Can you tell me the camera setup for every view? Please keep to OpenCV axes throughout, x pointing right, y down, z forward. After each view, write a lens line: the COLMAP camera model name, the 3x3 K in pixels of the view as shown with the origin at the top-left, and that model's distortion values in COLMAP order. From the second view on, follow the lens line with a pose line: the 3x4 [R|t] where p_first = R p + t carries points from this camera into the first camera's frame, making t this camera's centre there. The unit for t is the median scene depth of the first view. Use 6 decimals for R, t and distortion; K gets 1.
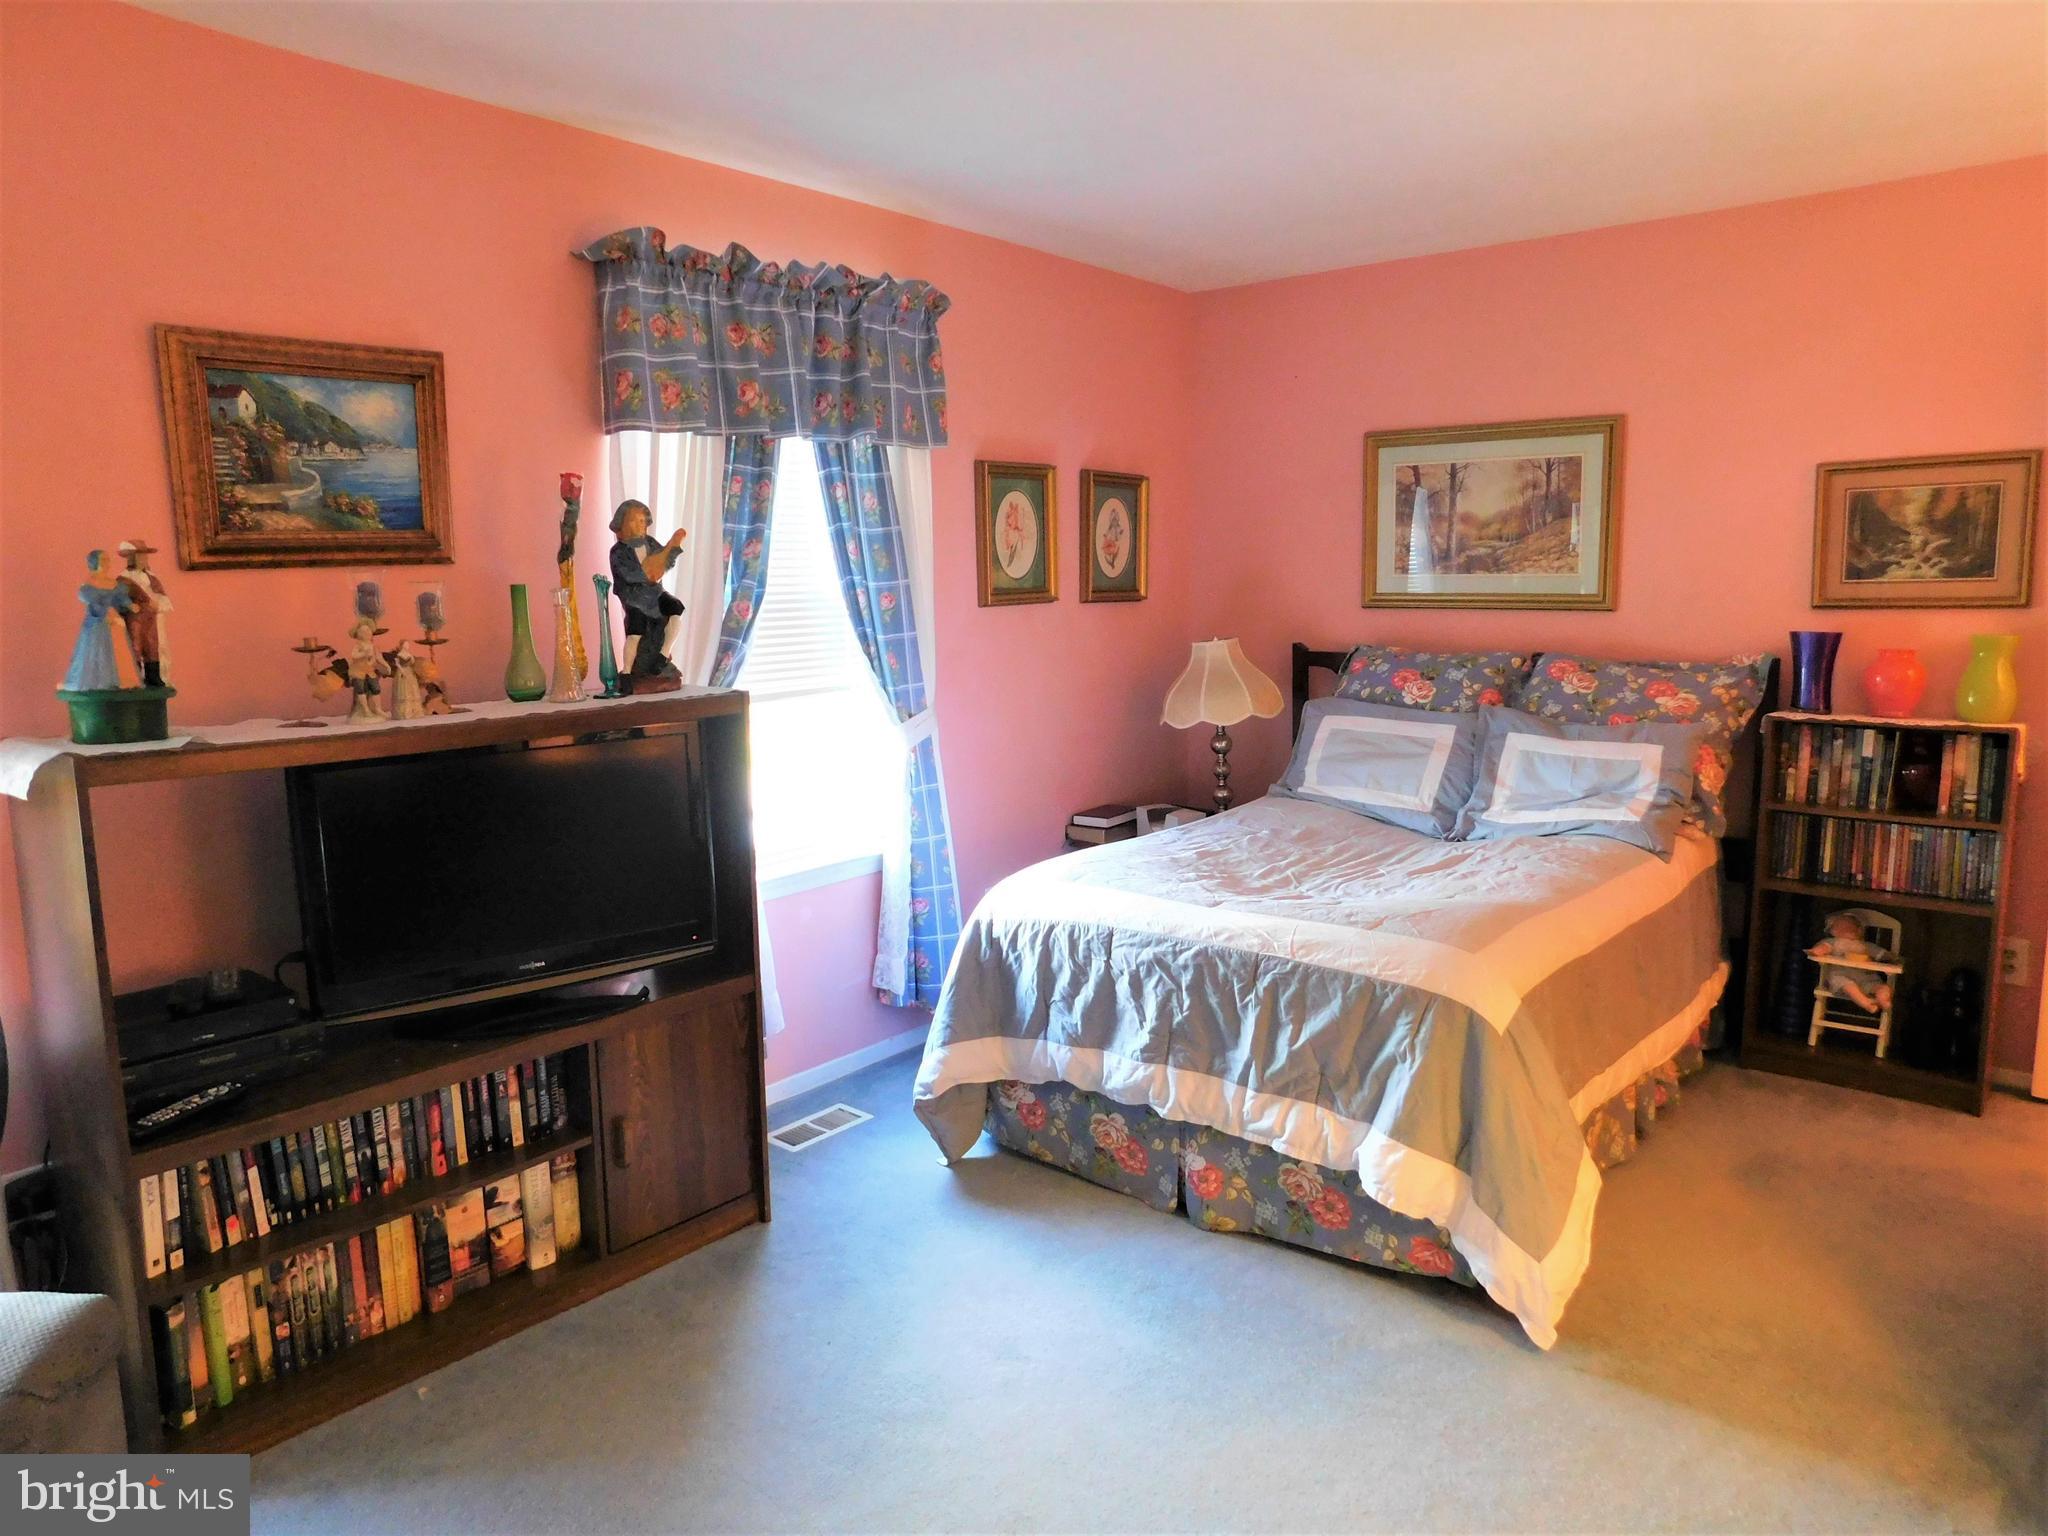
lens RADIAL K [[1376.8, 0, 1022.6], [0, 1376.8, 767.9], [0, 0, 1]] dist [-0.000867, 0.006603]
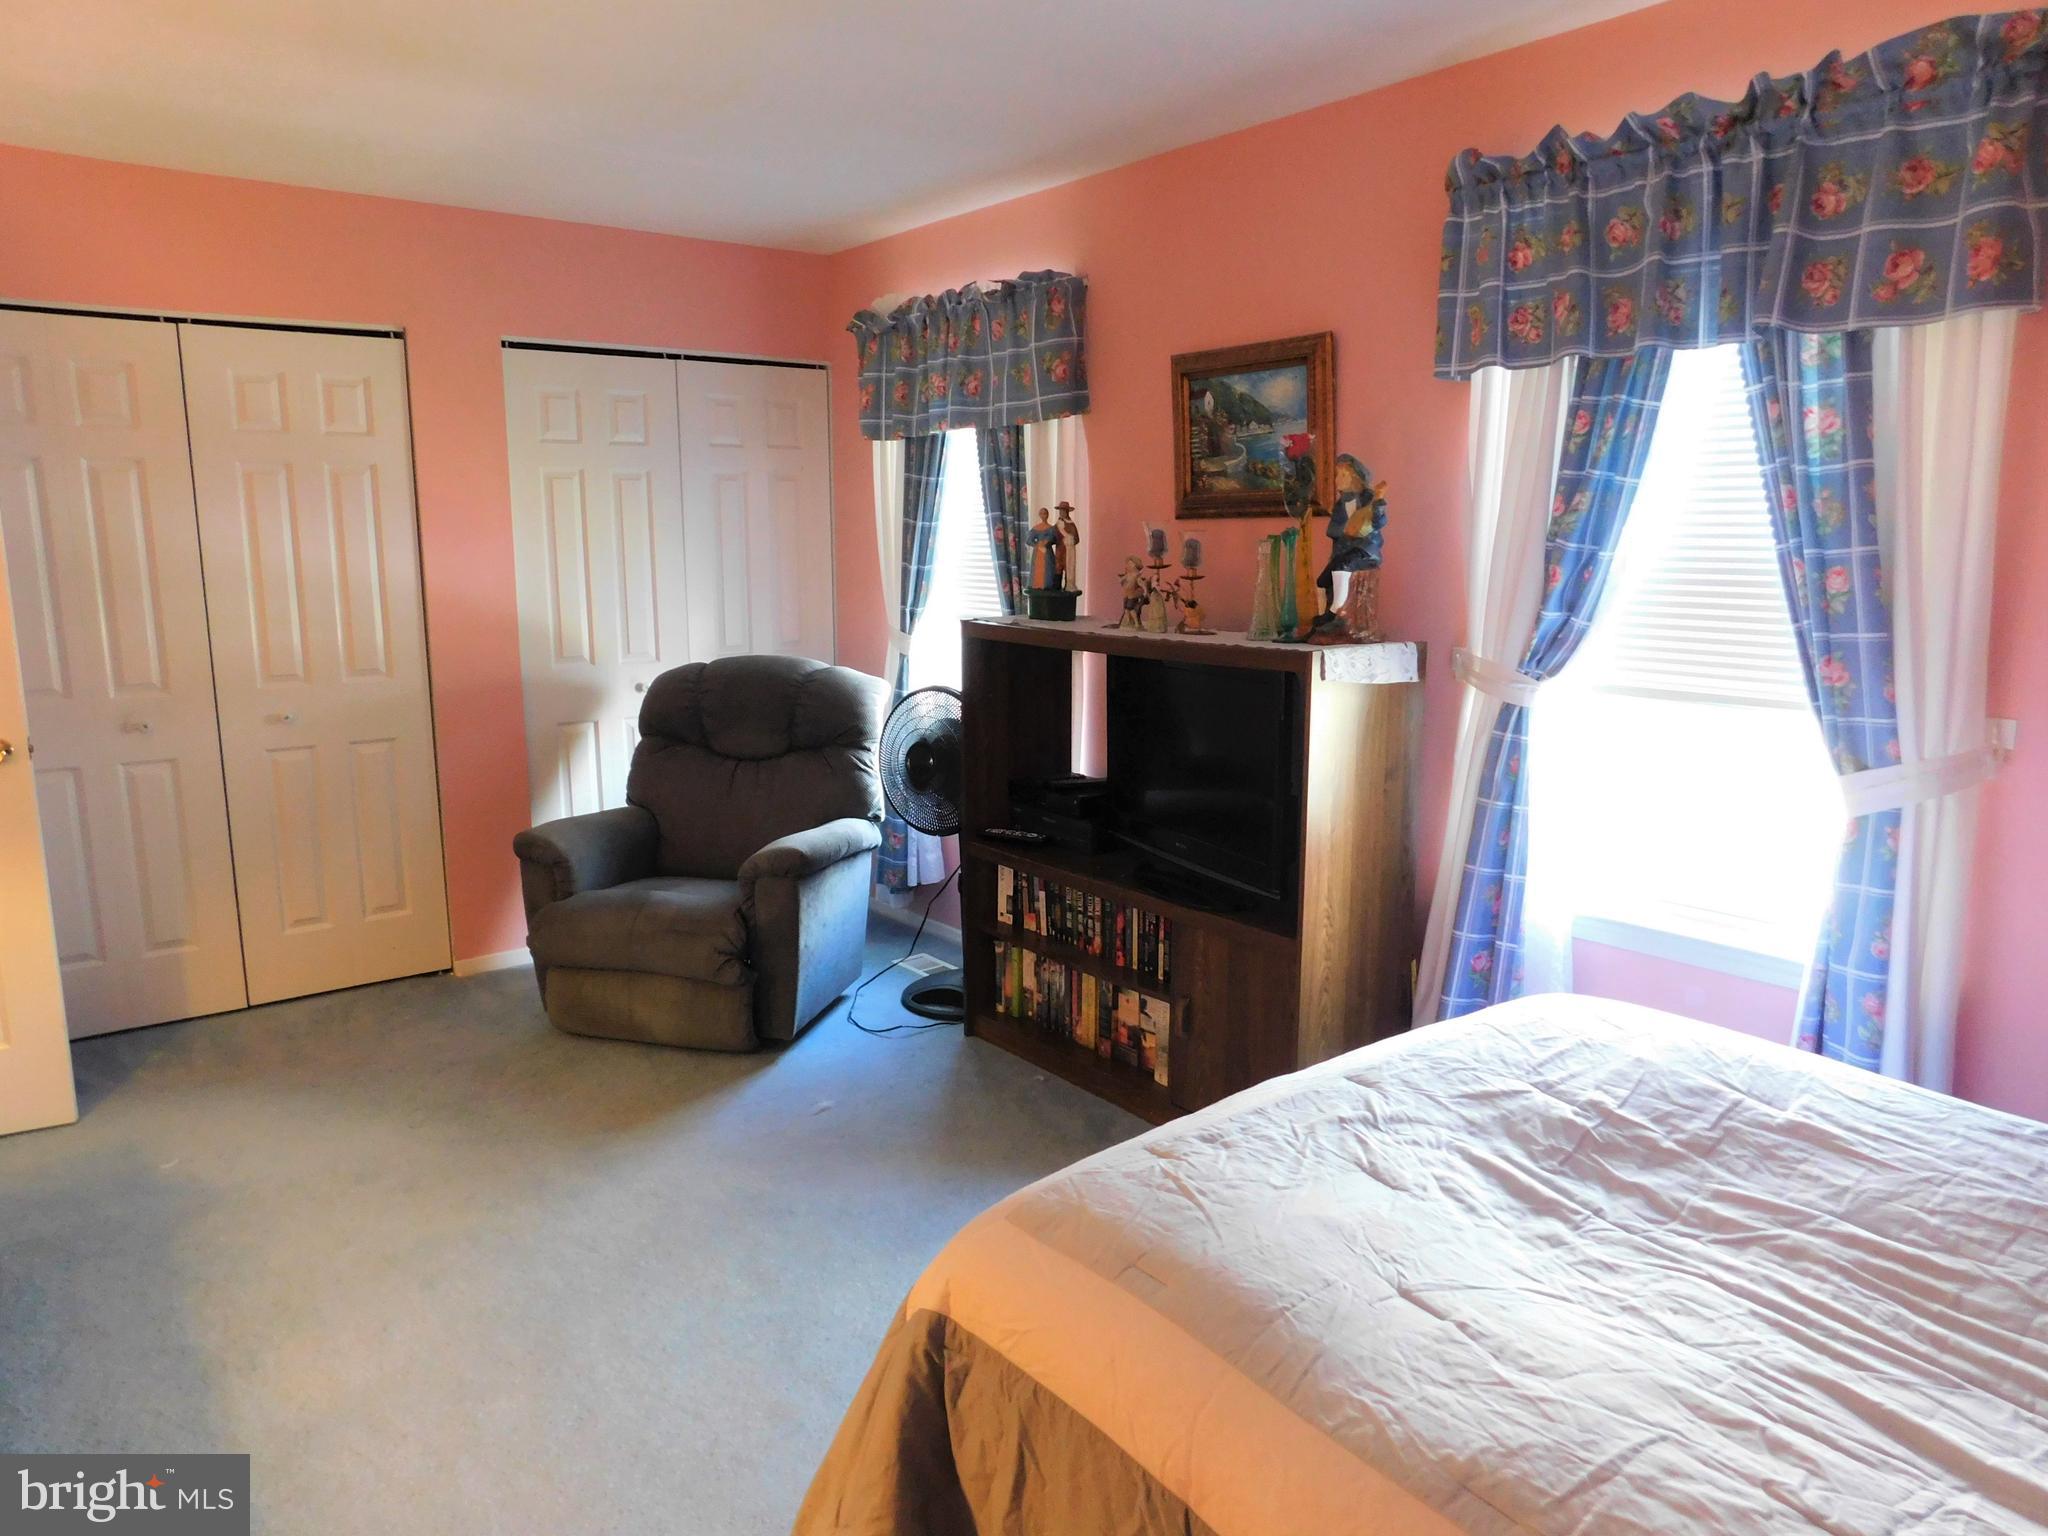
lens RADIAL K [[1376.8, 0, 1023.9], [0, 1376.8, 760.7], [0, 0, 1]] dist [-0.000867, 0.006603]
pose [[-0.196268, 0.182179, -0.963478, 0.855811], [-0.139706, 0.967369, 0.211374, -0.172987], [0.970547, 0.176089, -0.164412, 1.071236]]
